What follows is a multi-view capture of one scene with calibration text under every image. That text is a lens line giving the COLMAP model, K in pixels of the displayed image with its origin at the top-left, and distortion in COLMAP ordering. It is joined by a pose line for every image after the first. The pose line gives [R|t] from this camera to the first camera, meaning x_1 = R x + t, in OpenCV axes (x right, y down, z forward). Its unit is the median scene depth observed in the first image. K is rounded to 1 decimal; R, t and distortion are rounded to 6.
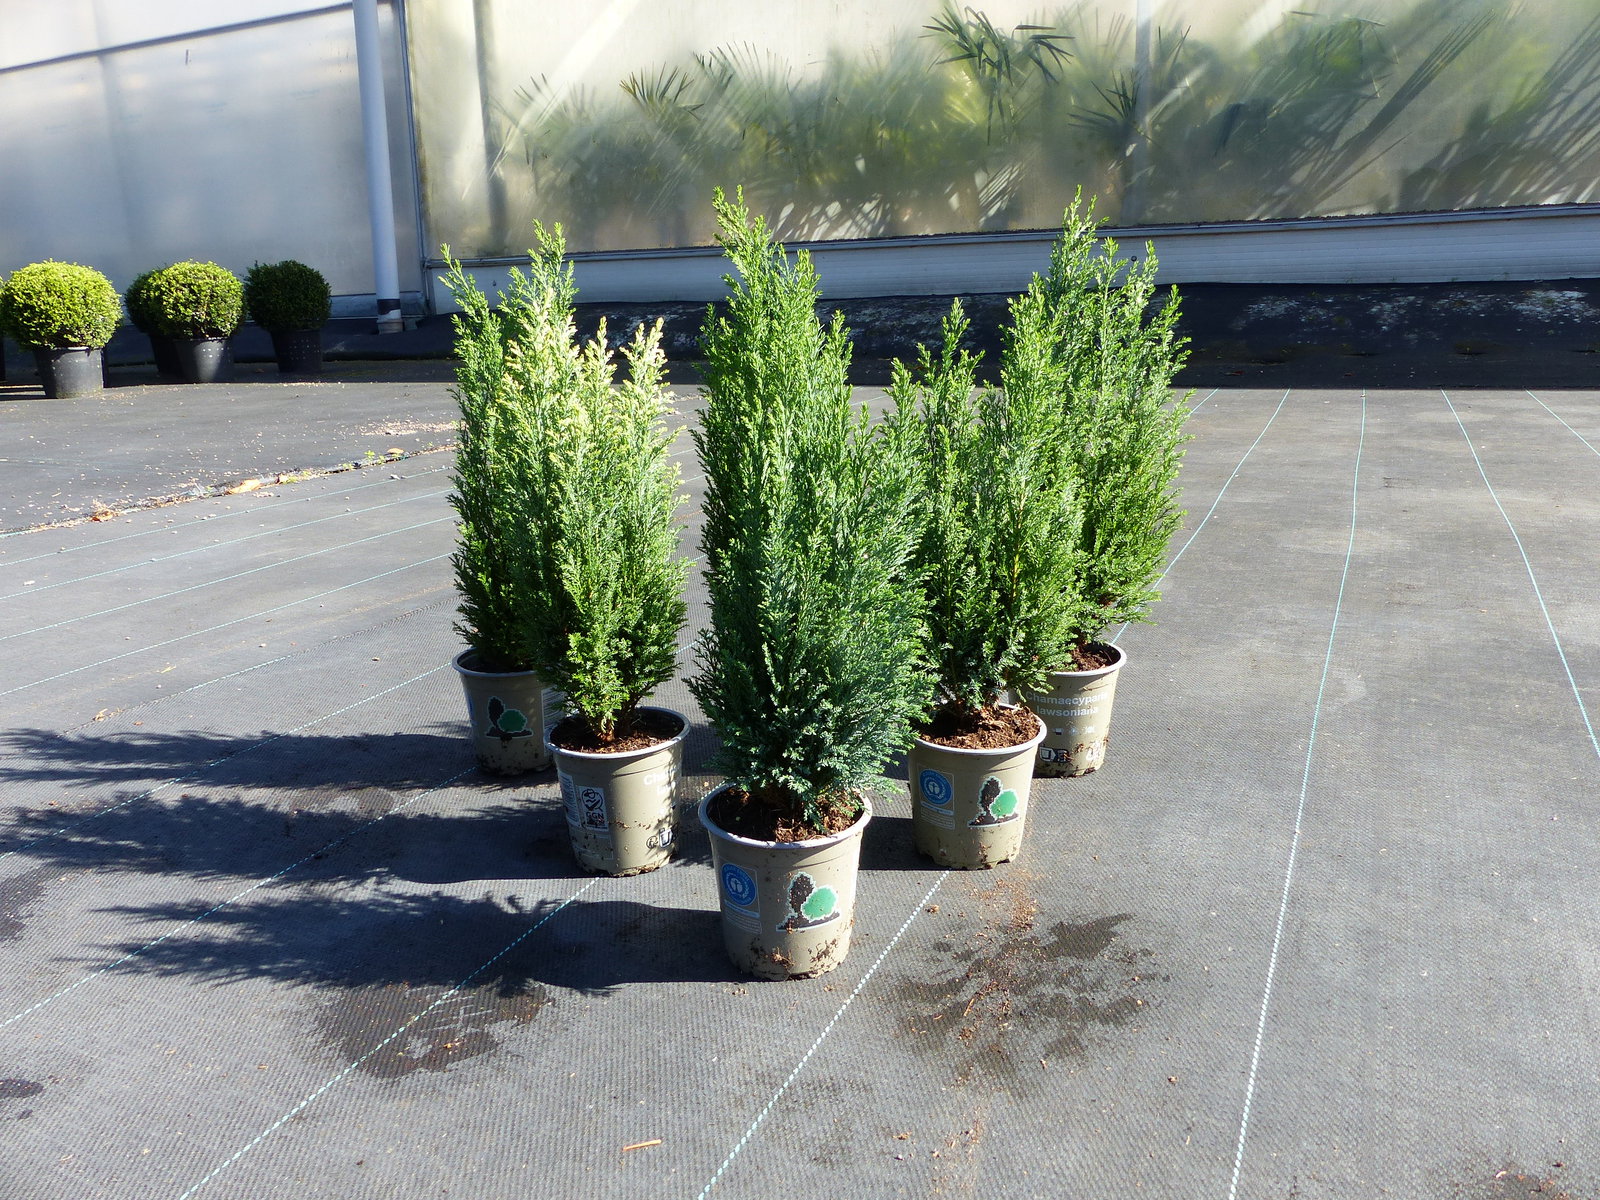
lens RADIAL K [[1176.0, 0, 797.6], [0, 1176.0, 599.2], [0, 0, 1]] dist [0.008645, 0.002184]
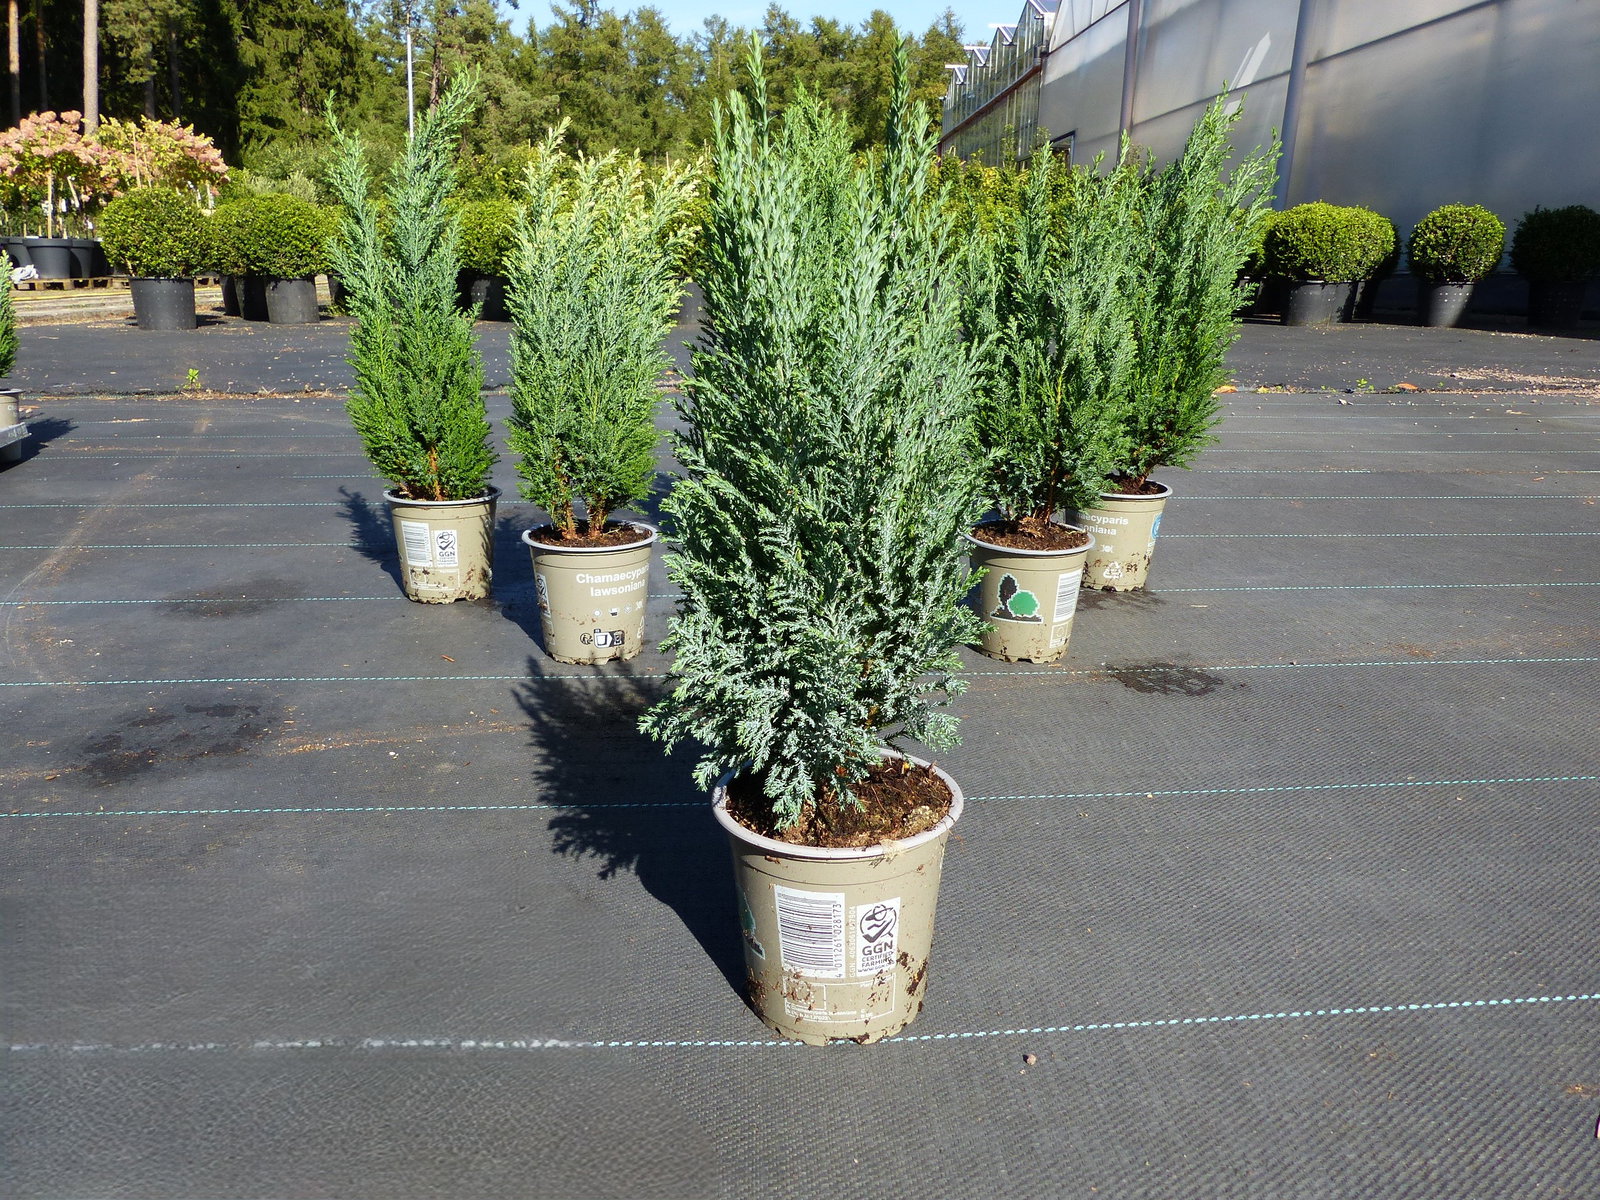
lens RADIAL K [[1176.0, 0, 799.7], [0, 1176.0, 598.5], [0, 0, 1]] dist [0.008645, 0.002184]
pose [[0.497661, 0.282609, -0.820040, 0.130885], [-0.255624, 0.951228, 0.172689, 0.003523], [0.828849, 0.123682, 0.545630, 0.025833]]
